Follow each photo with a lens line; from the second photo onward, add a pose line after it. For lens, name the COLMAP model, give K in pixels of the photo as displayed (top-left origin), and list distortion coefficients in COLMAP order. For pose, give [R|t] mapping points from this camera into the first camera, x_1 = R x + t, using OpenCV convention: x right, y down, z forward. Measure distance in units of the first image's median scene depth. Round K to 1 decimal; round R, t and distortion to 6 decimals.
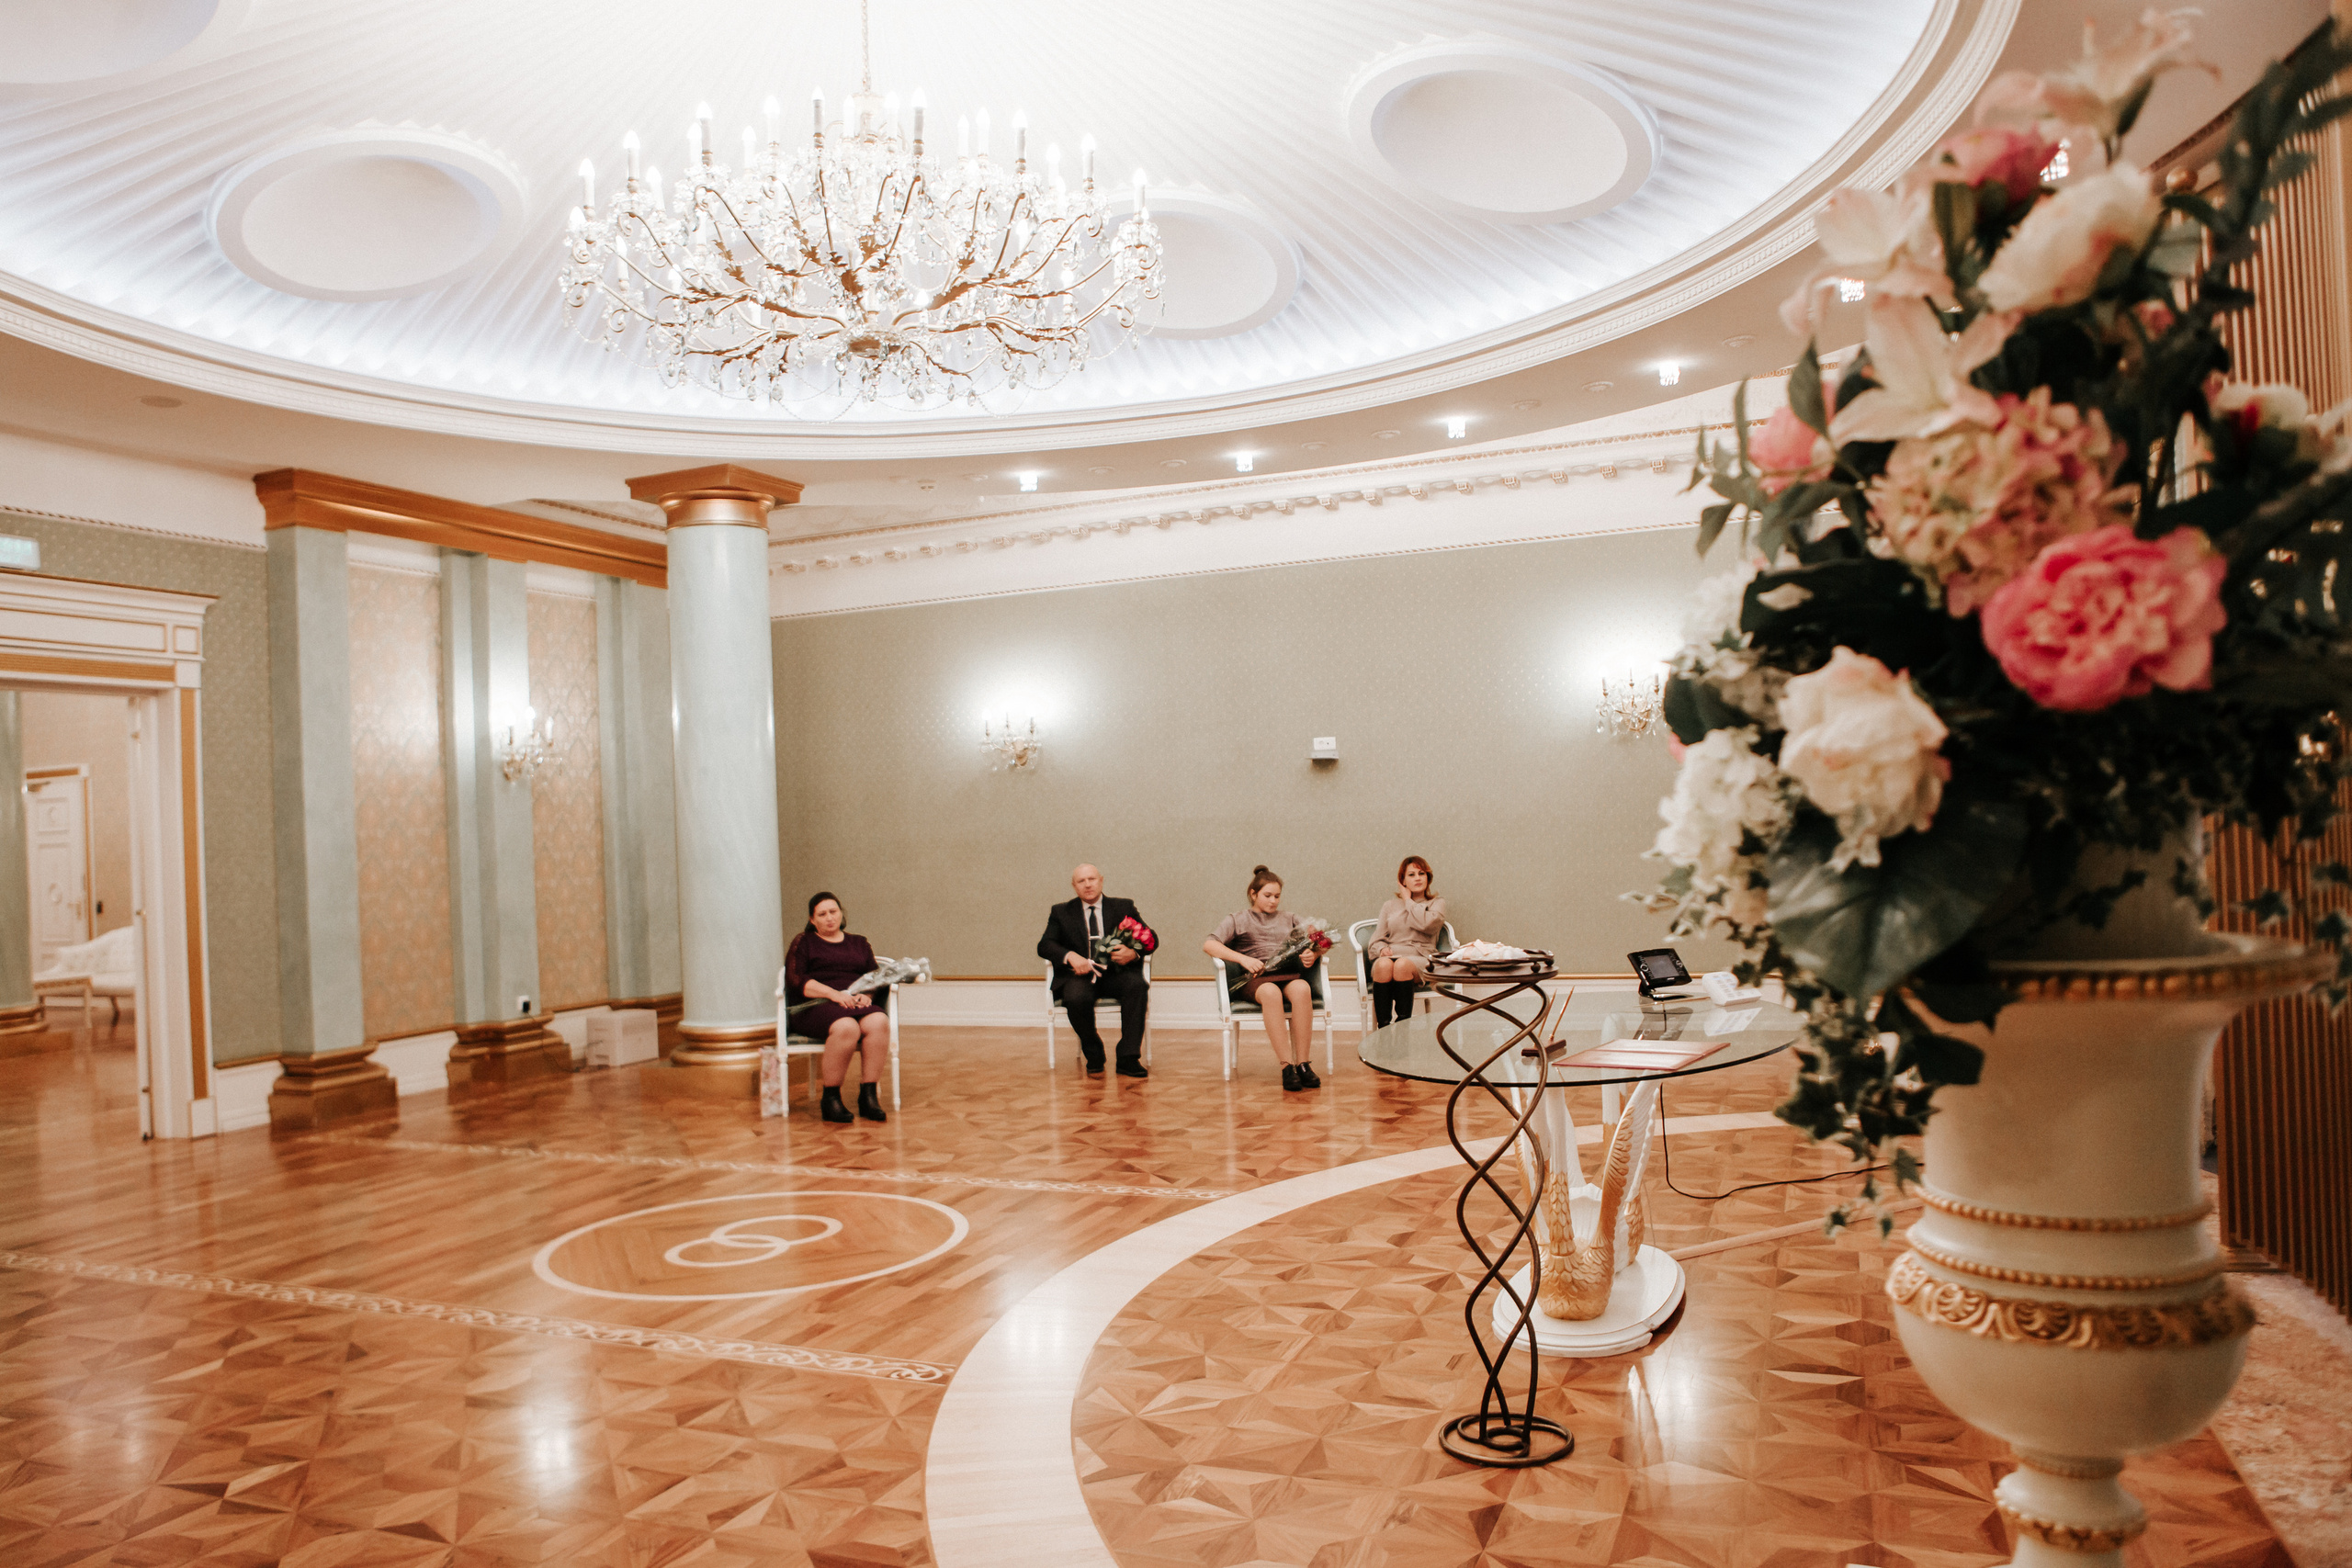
lens RADIAL K [[1634.8, 0, 1148.0], [0, 1634.8, 795.9], [0, 0, 1]] dist [-0.107589, 0.081873]
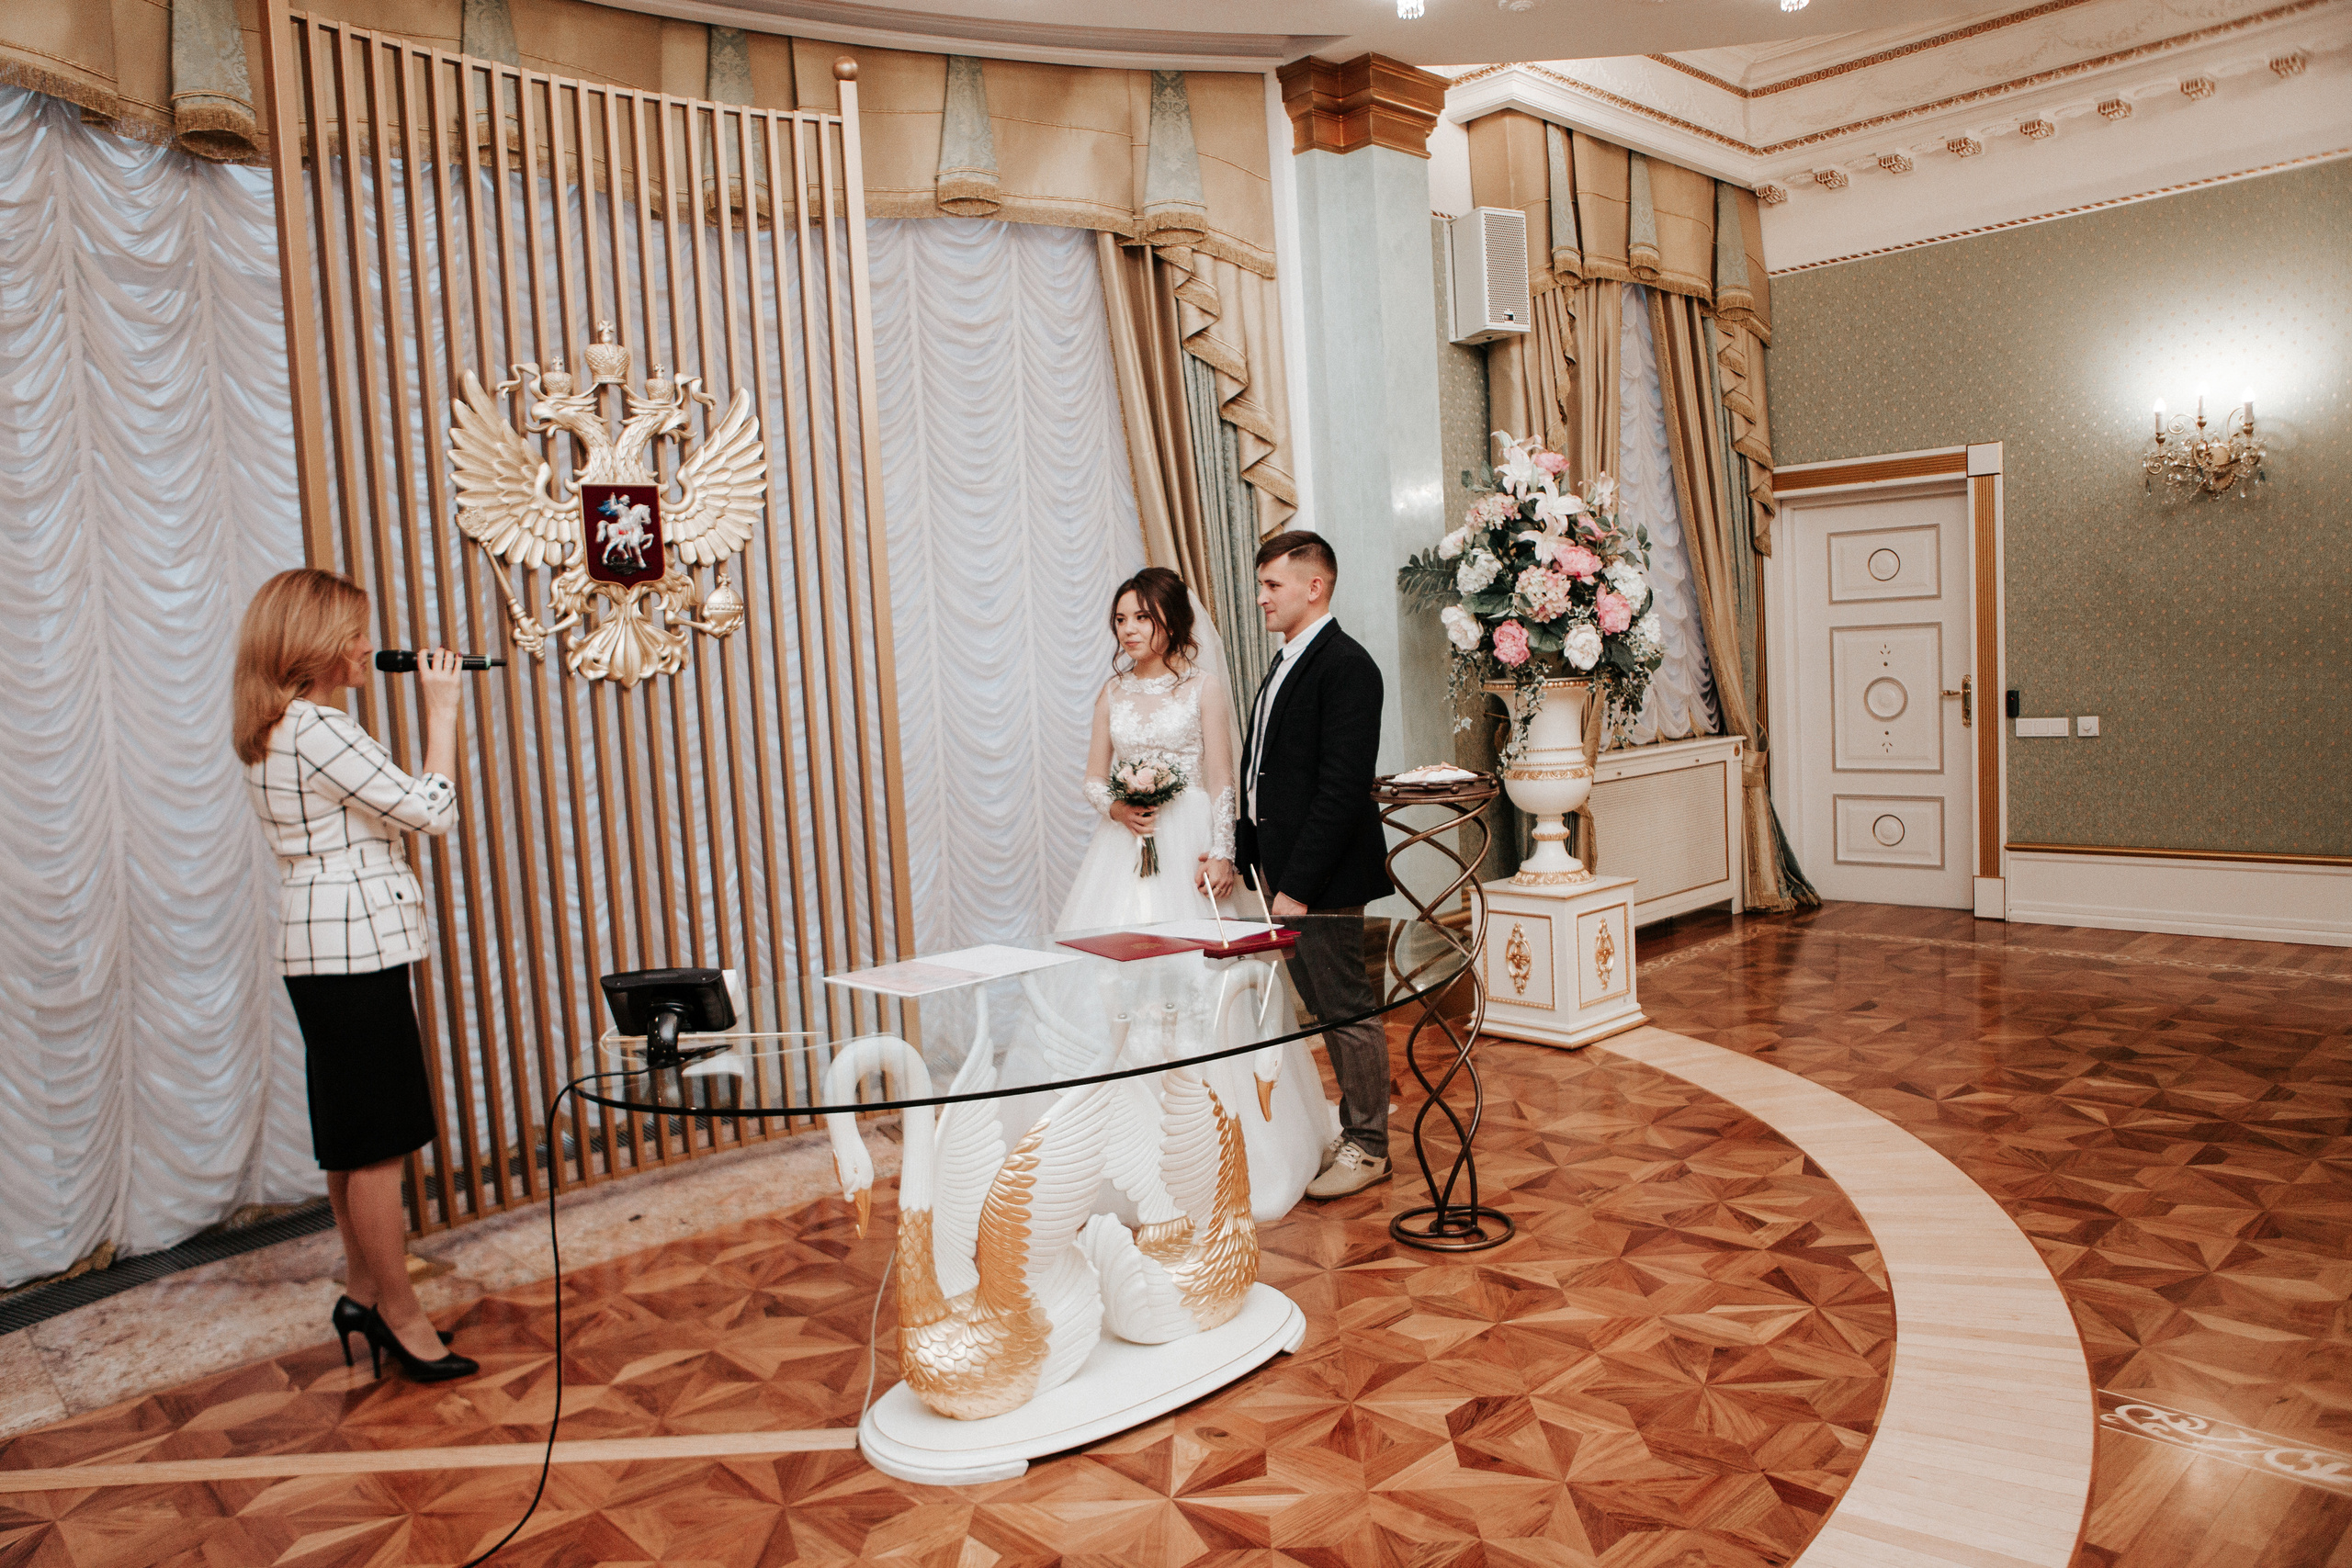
lens RADIAL K [[1634.8, 0, 1148.0], [0, 1634.8, 795.9], [0, 0, 1]] dist [-0.107589, 0.081873]
pose [[-0.907197, 0.059285, 0.416509, -0.026164], [0.088894, 0.994681, 0.052039, 0.017304], [-0.411208, 0.084235, -0.907641, 0.884285]]
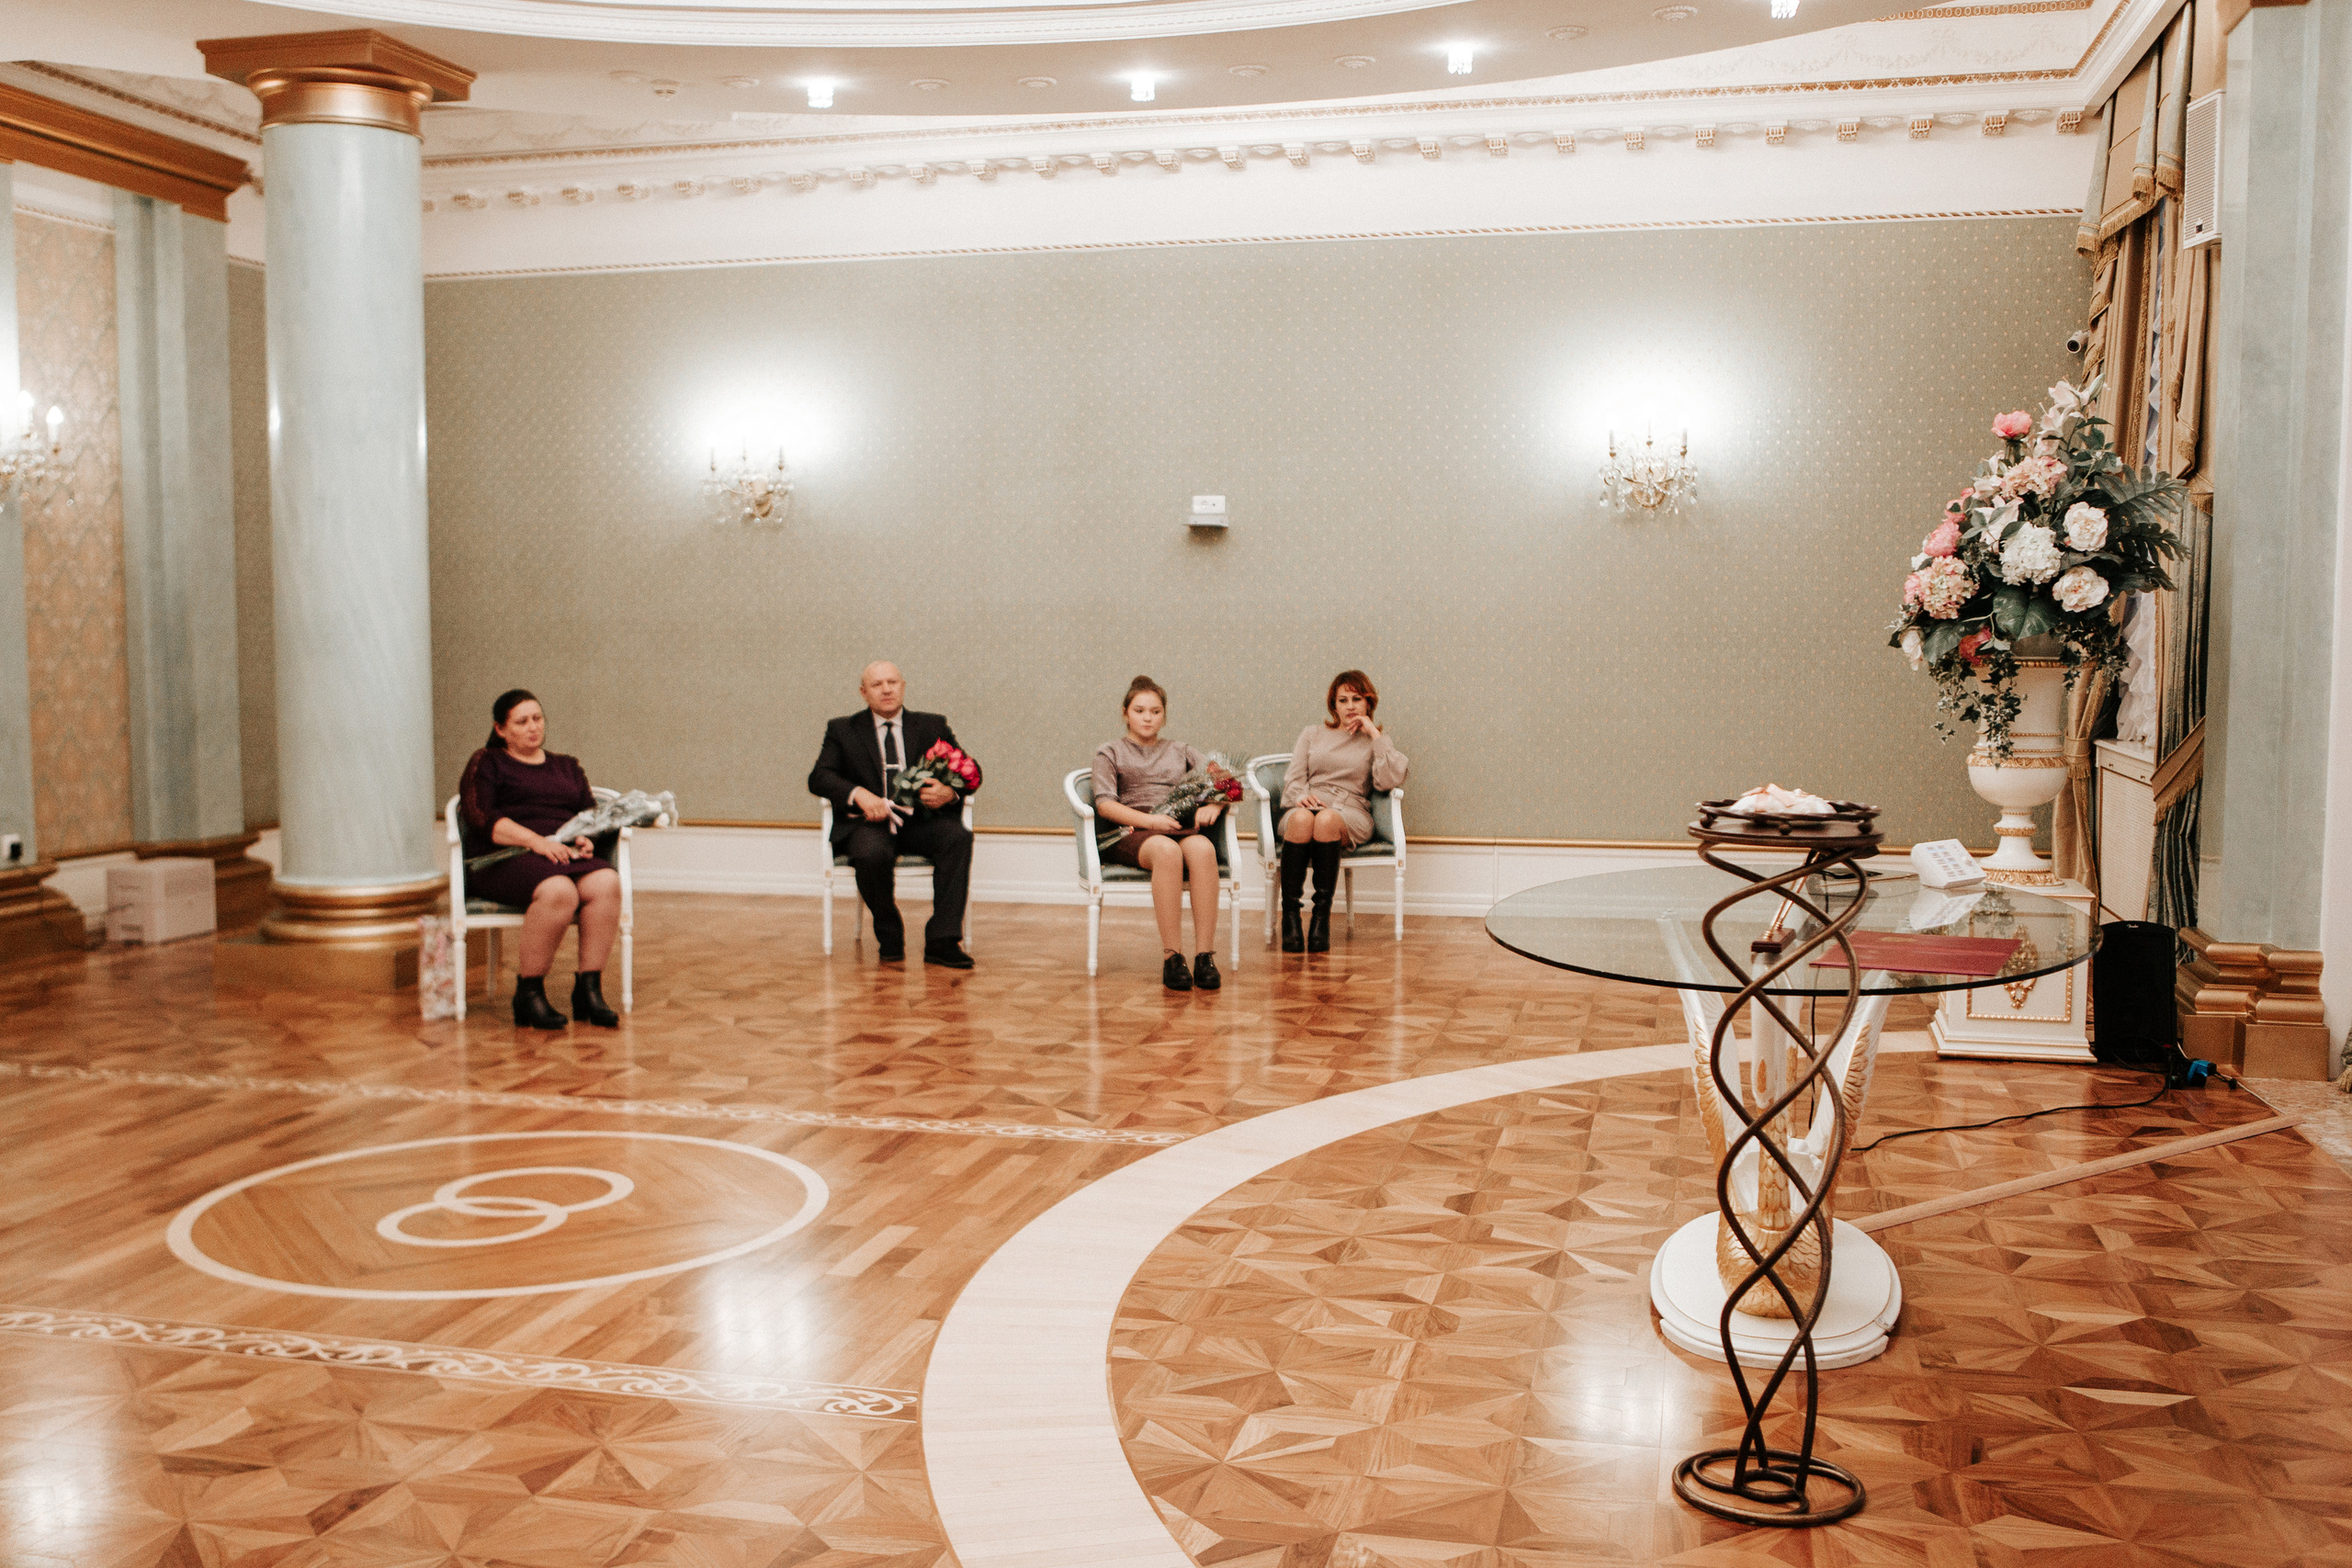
lens RADIAL K [[2266.8, 0, 1144.2], [0, 2266.8, 787.3], [0, 0, 1]] dist [-0.082156, 0.102968]
pose [[0.986786, 0.028311, 0.159537, -0.094476], [-0.042615, 0.995300, 0.086963, 0.007408], [-0.156325, -0.092613, 0.983354, 0.040324]]
